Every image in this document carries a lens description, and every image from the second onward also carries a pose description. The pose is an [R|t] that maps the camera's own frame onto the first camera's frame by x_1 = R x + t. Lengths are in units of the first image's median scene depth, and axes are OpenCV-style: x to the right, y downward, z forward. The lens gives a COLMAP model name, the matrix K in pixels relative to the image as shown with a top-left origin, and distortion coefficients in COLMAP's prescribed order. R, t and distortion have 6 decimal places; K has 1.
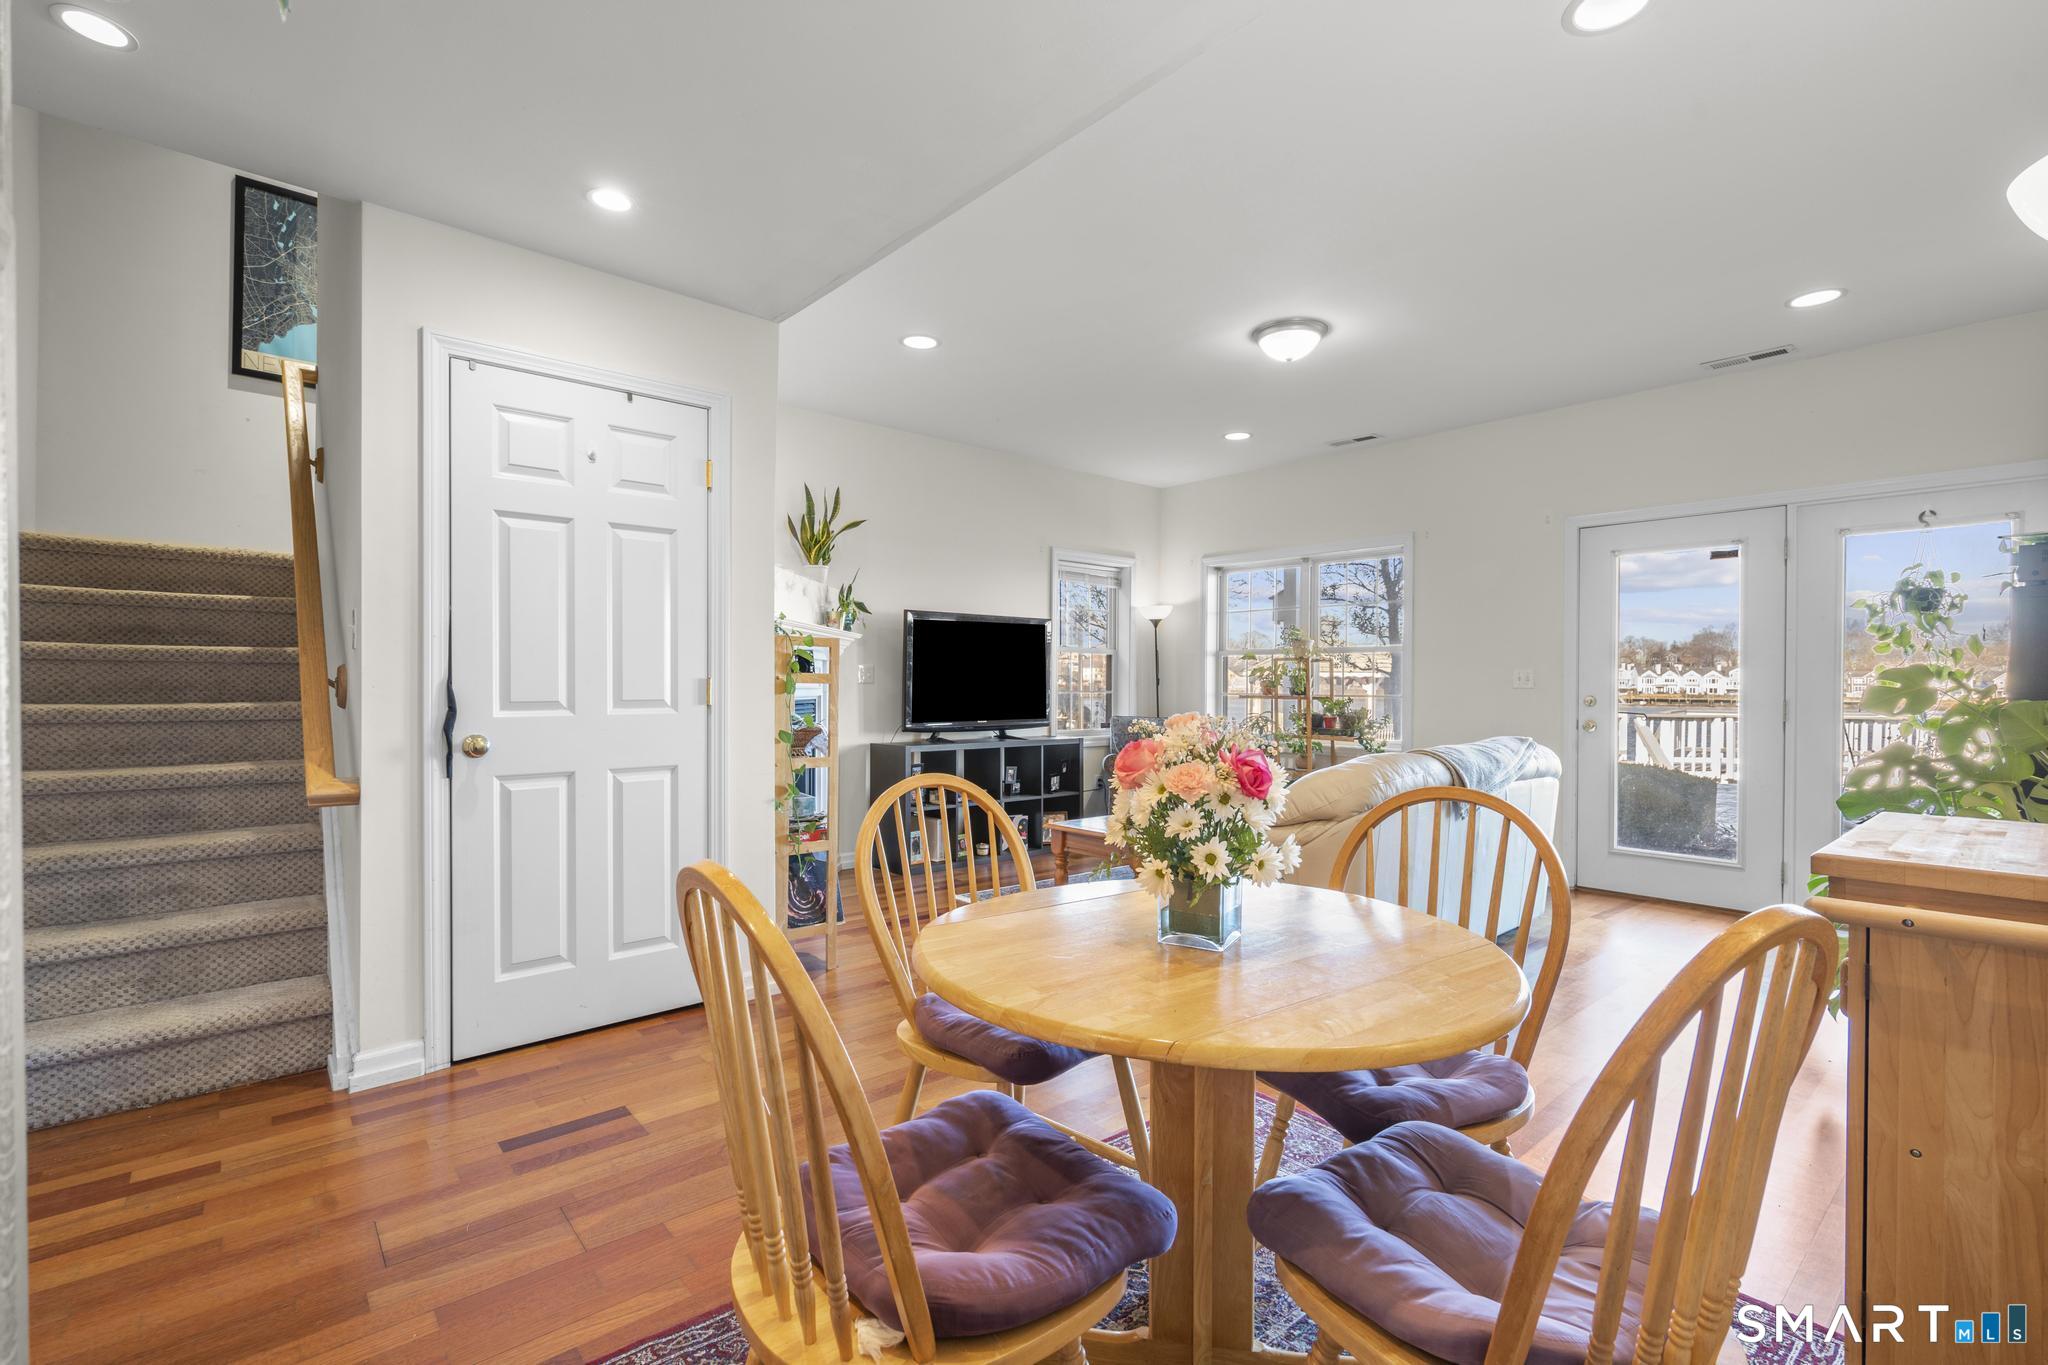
lens RADIAL K [[916.3, 0, 1029.9], [0, 916.3, 689.4], [0, 0, 1]] dist [0.001001, 0.000574]
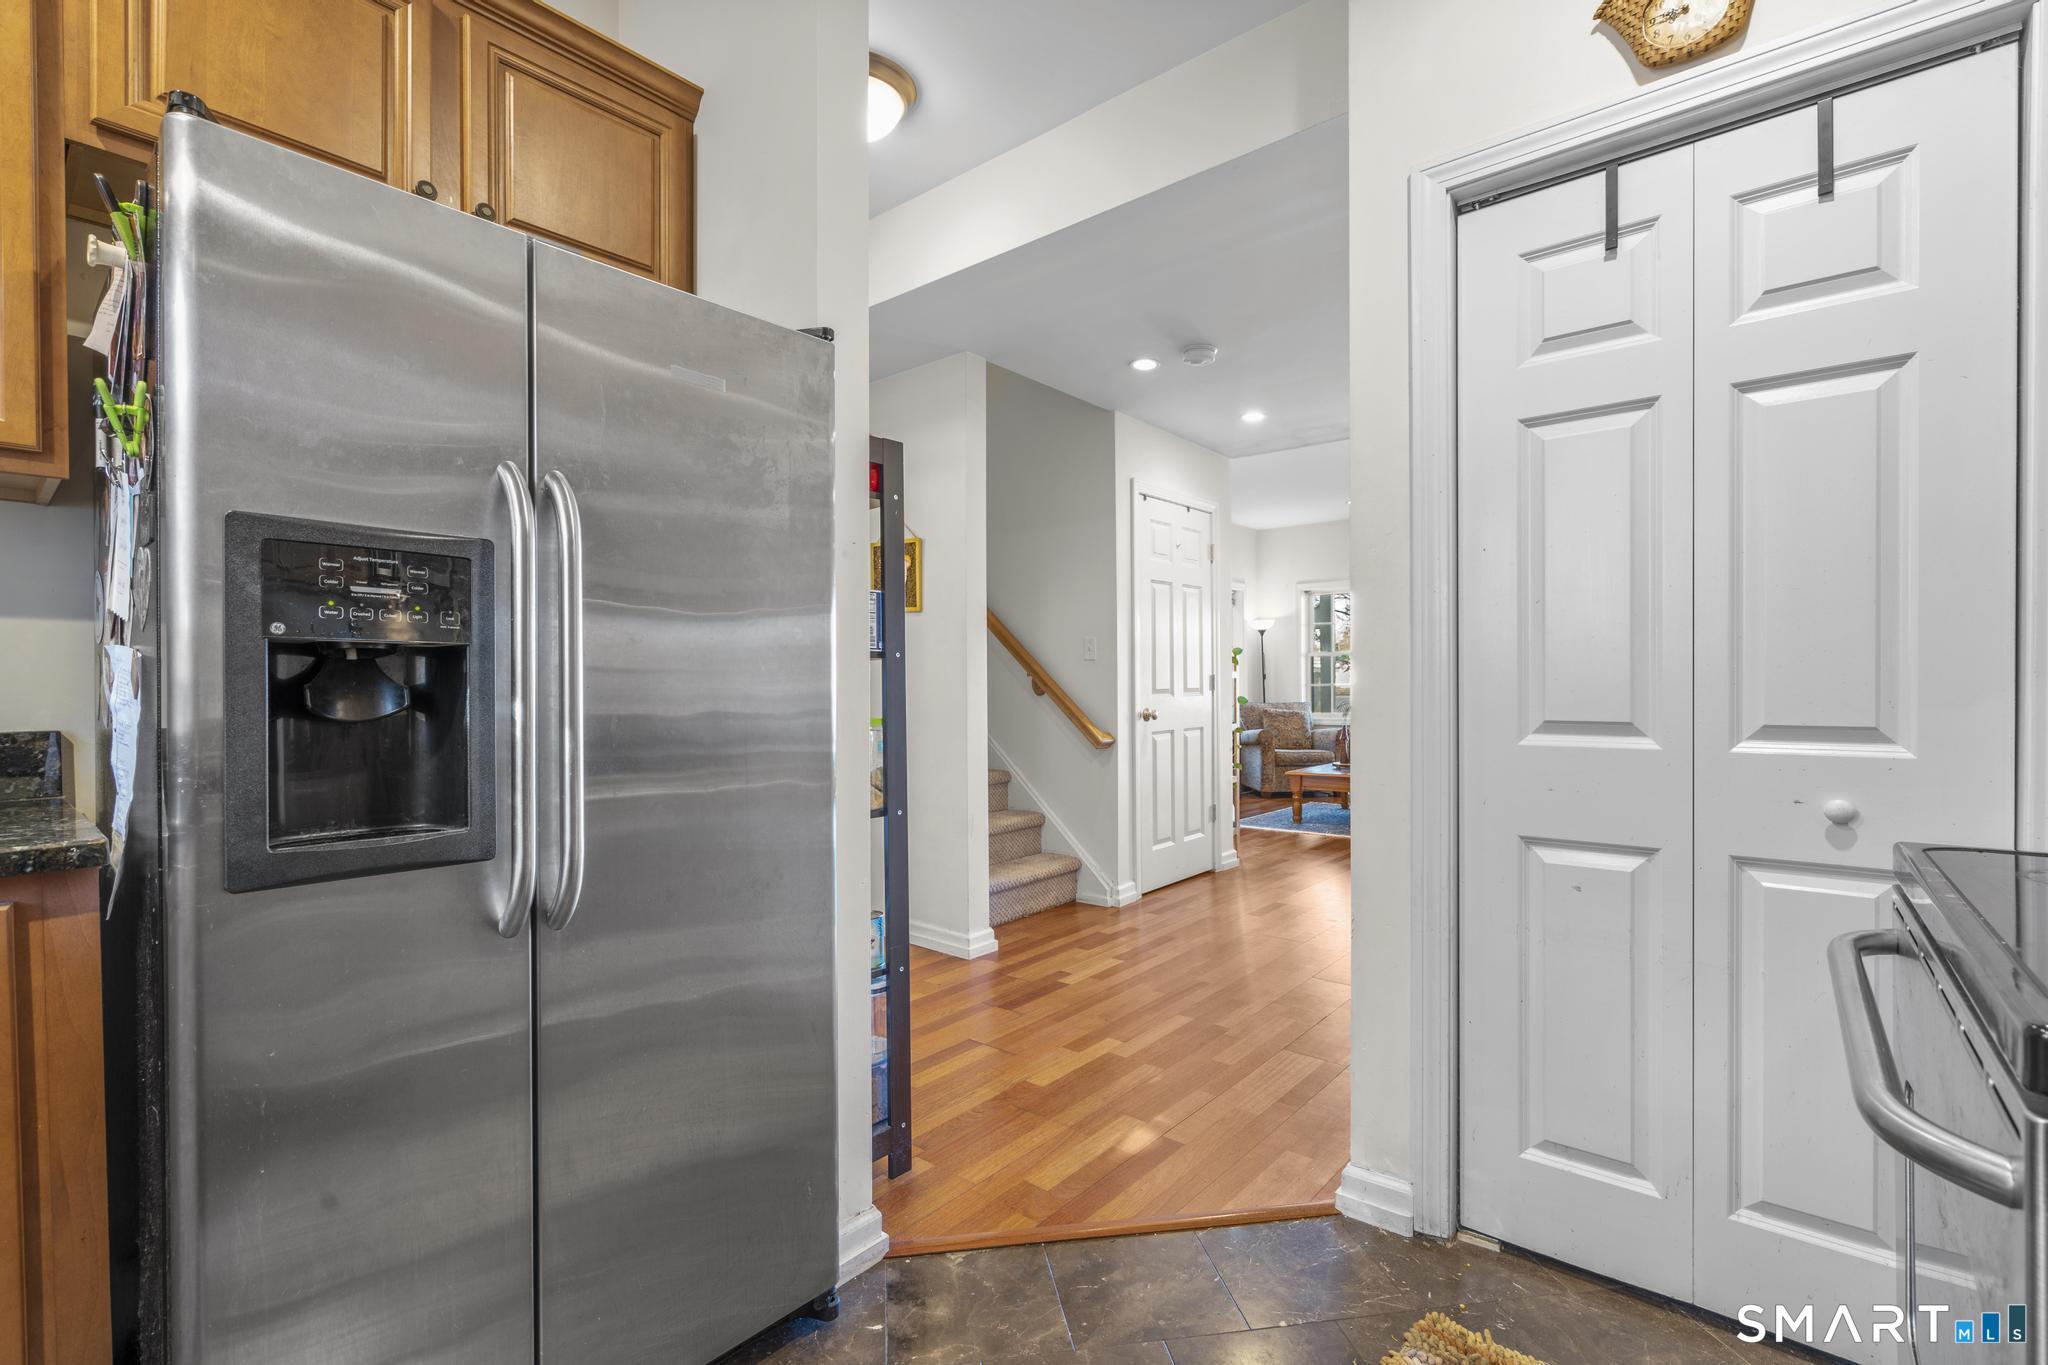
lens RADIAL K [[919.1, 0, 1020.3], [0, 919.1, 689.3], [0, 0, 1]] dist [-0.006860, 0.004665]
pose [[0.987061, -0.014706, 0.159667, -0.553444], [0.014534, 0.999892, 0.002244, 0.002583], [-0.159683, 0.000106, 0.987168, -0.340022]]
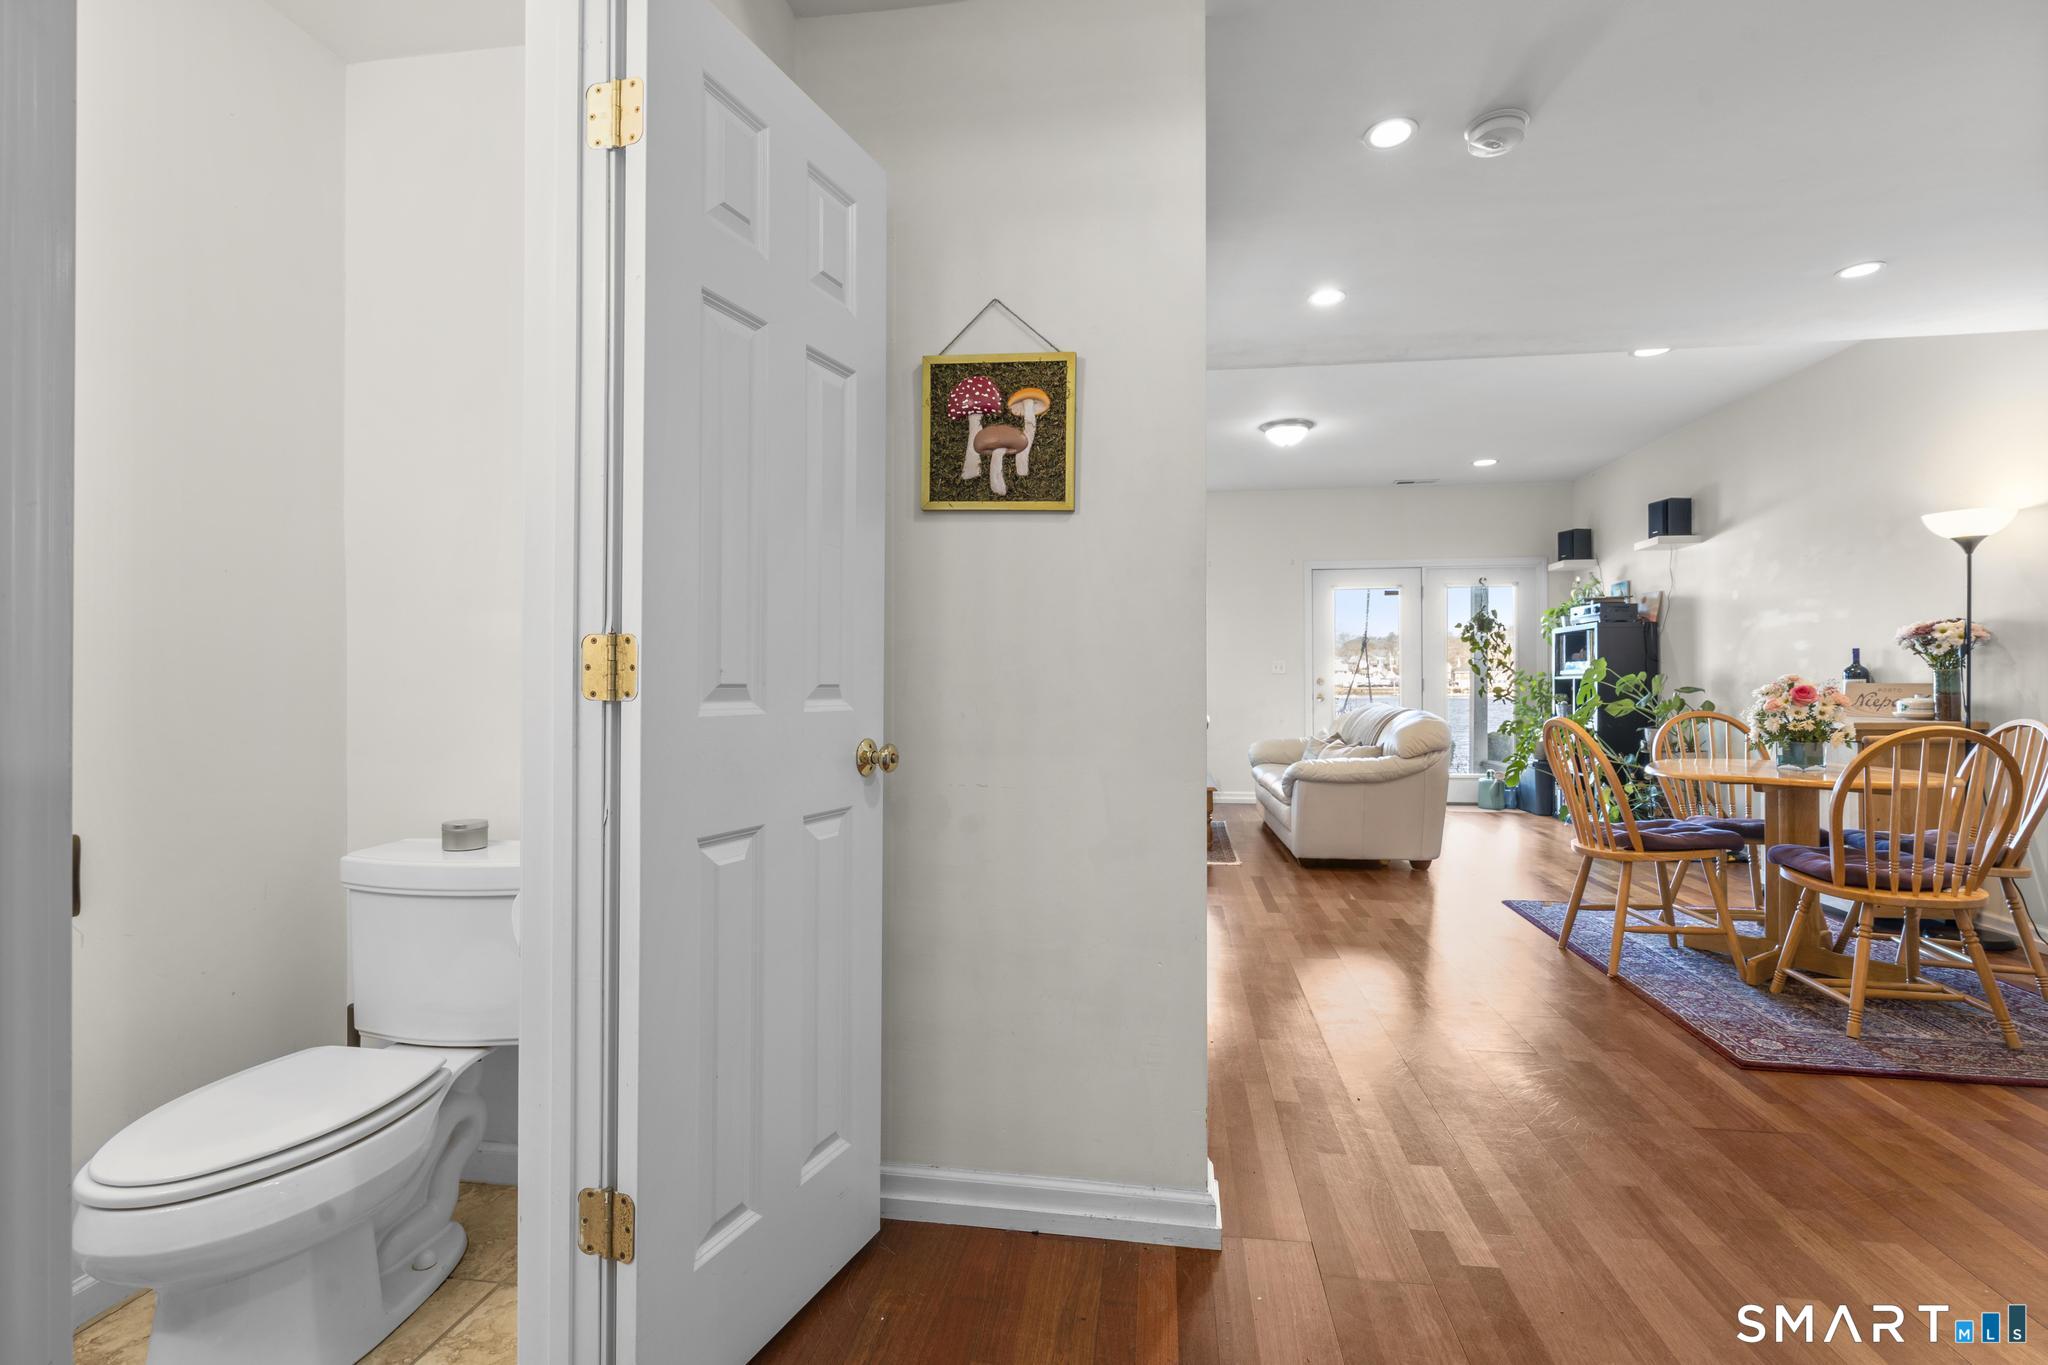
lens RADIAL K [[940.1, 0, 1026.7], [0, 940.1, 674.8], [0, 0, 1]] dist [-0.004082, 0.000001]
pose [[0.759334, -0.004841, 0.650683, -0.739603], [0.010095, 0.999940, -0.004341, 0.003789], [-0.650623, 0.009865, 0.759337, 0.103309]]
